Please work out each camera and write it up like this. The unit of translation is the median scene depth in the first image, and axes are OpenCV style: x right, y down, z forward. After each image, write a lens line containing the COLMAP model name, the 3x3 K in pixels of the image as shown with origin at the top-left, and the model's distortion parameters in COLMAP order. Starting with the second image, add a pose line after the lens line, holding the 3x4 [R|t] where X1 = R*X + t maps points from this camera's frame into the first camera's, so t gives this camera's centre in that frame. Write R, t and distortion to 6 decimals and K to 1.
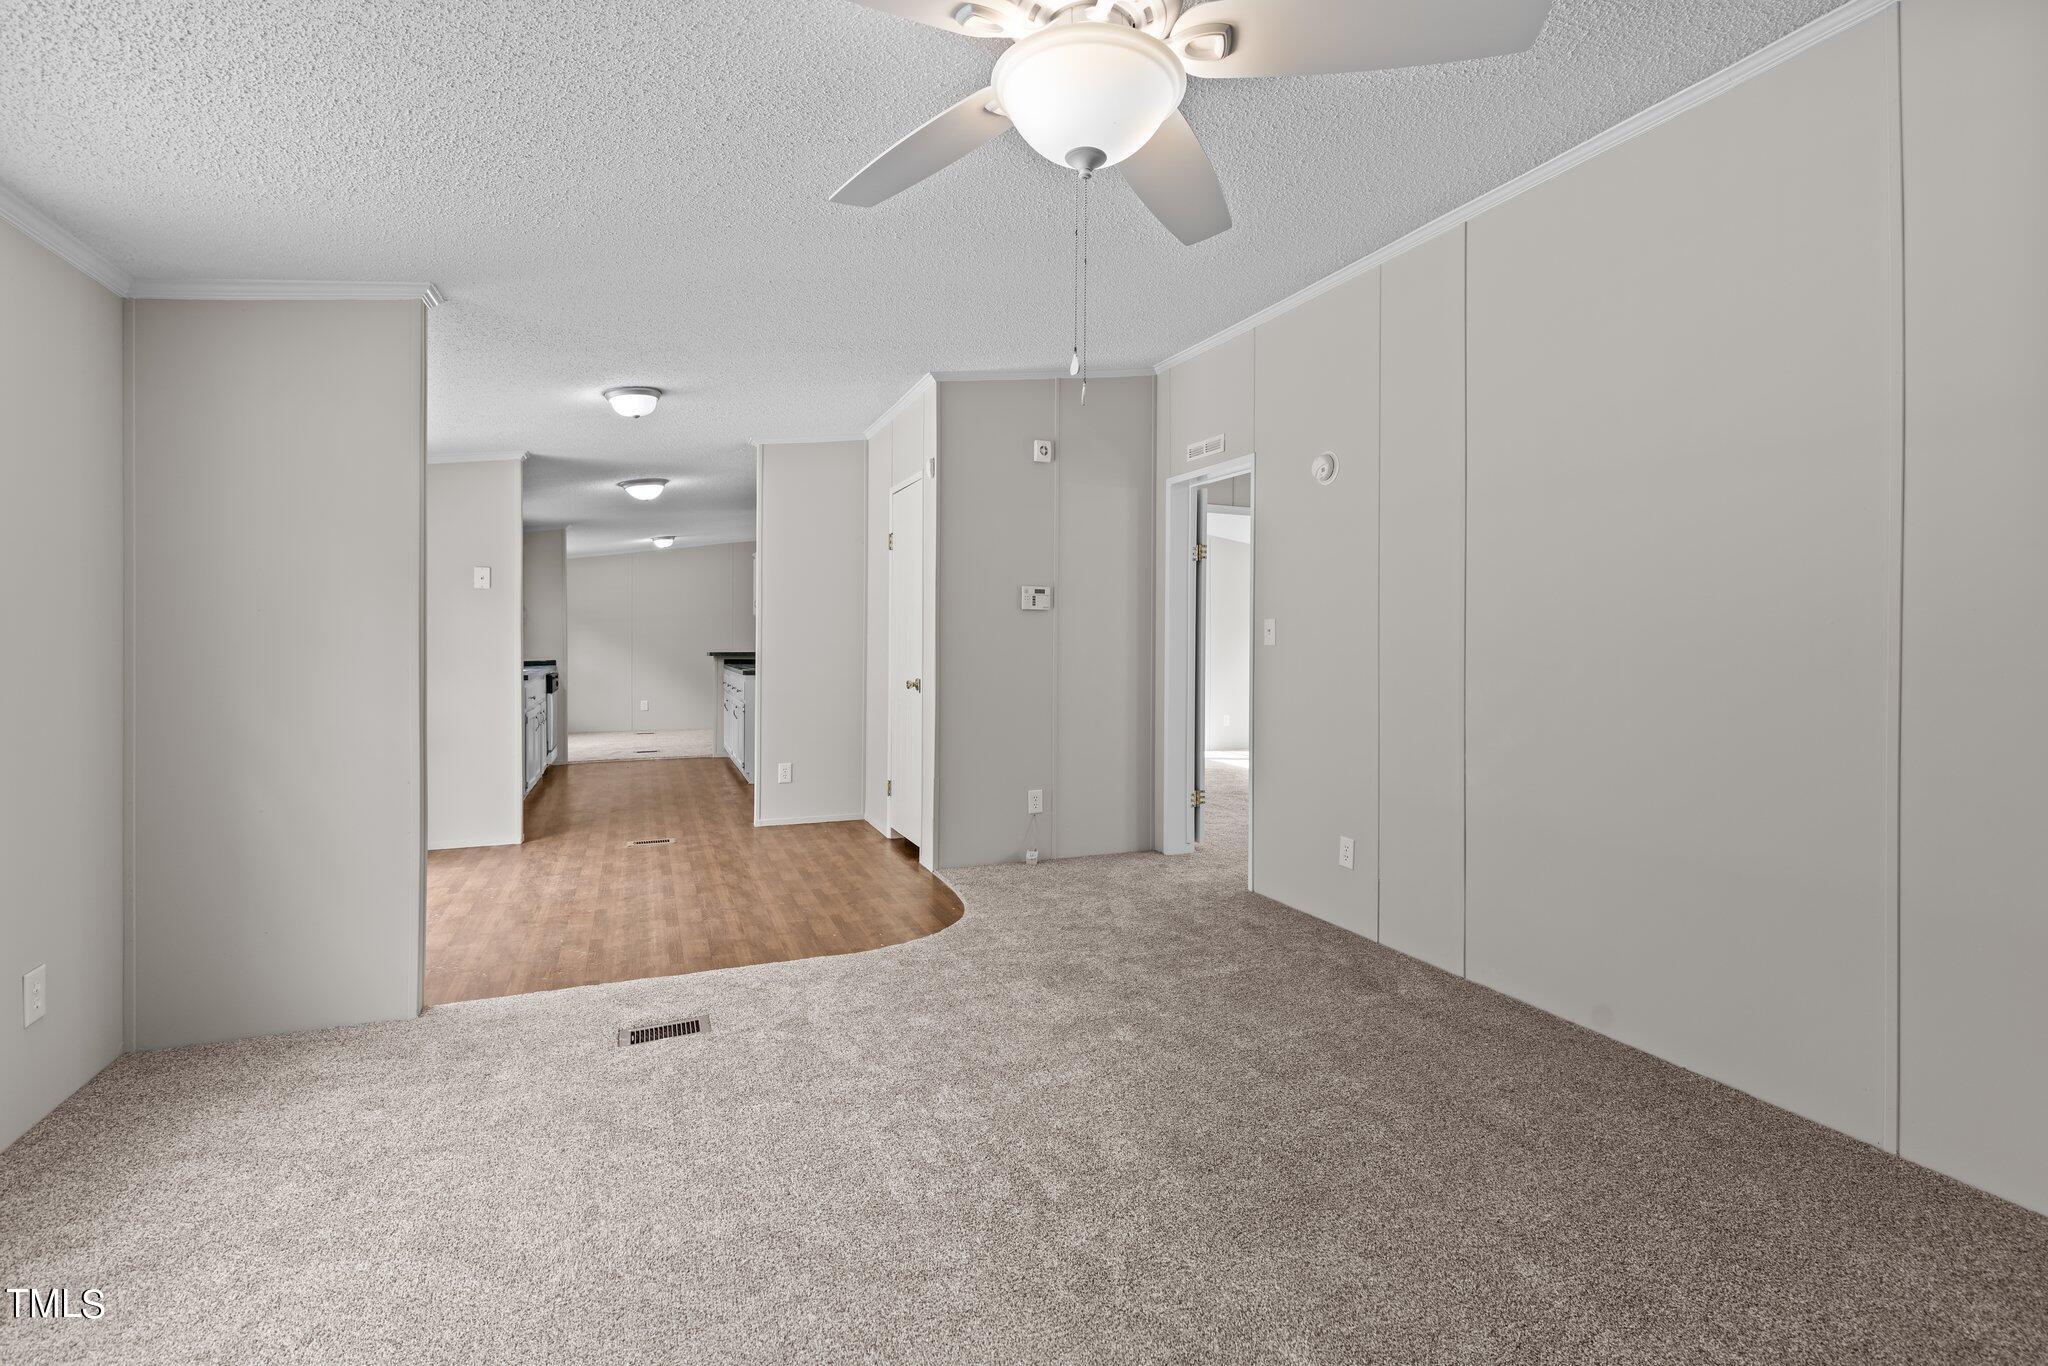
lens RADIAL K [[928.8, 0, 1018.0], [0, 928.8, 670.9], [0, 0, 1]] dist [0.008905, -0.000216]
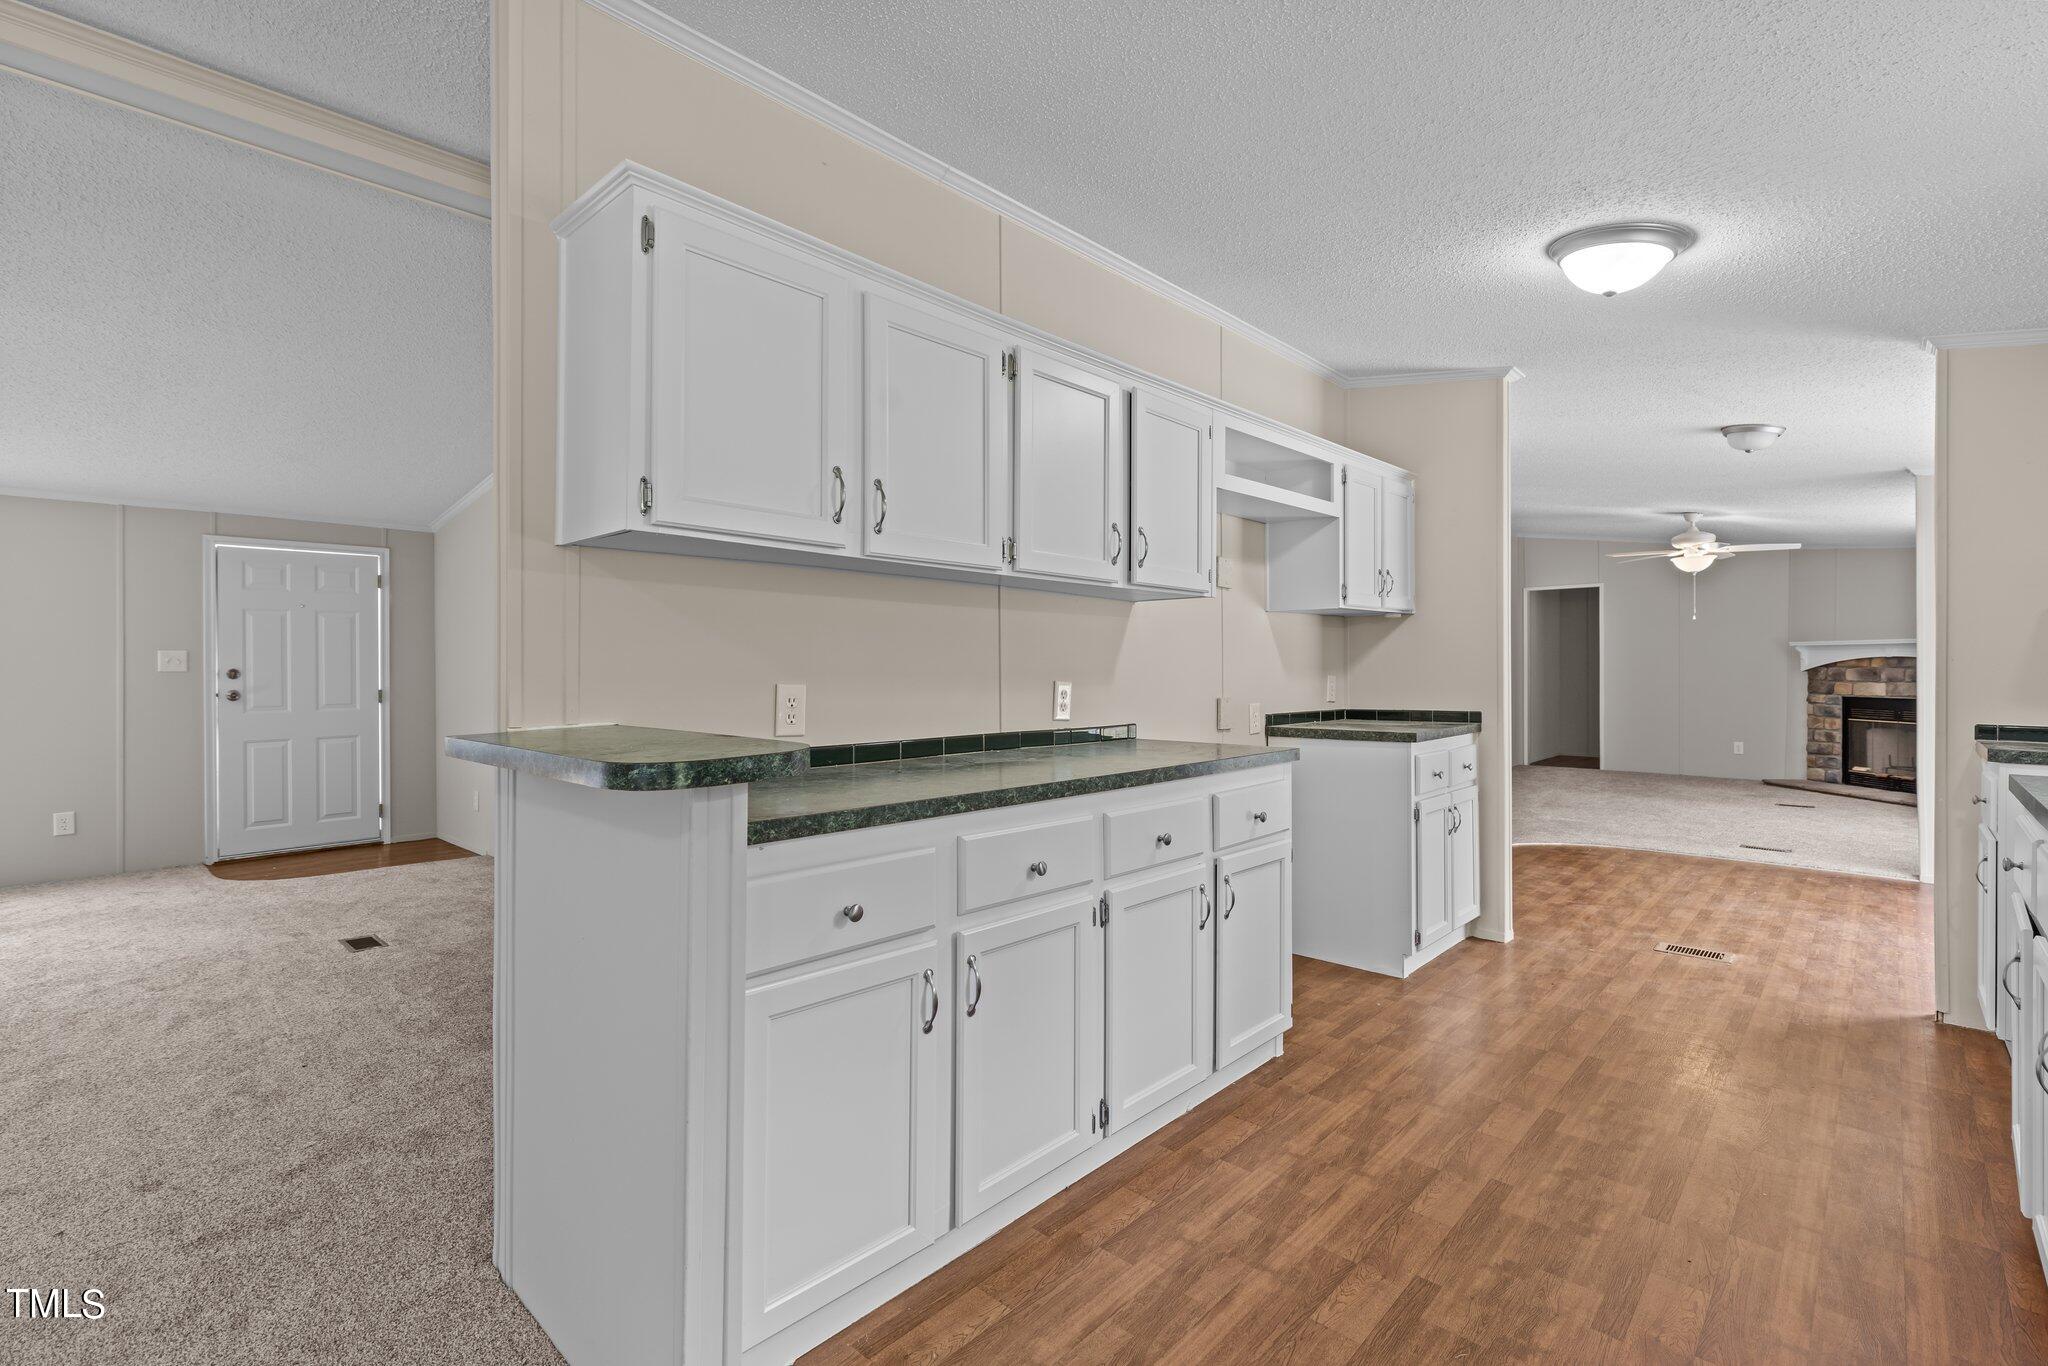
lens RADIAL K [[928.8, 0, 1018.0], [0, 928.8, 670.9], [0, 0, 1]] dist [0.008905, -0.000216]
pose [[-0.421295, -0.005896, 0.906904, -0.876470], [0.000875, 0.999976, 0.006908, -0.040325], [-0.906923, 0.003704, -0.421280, 1.887647]]
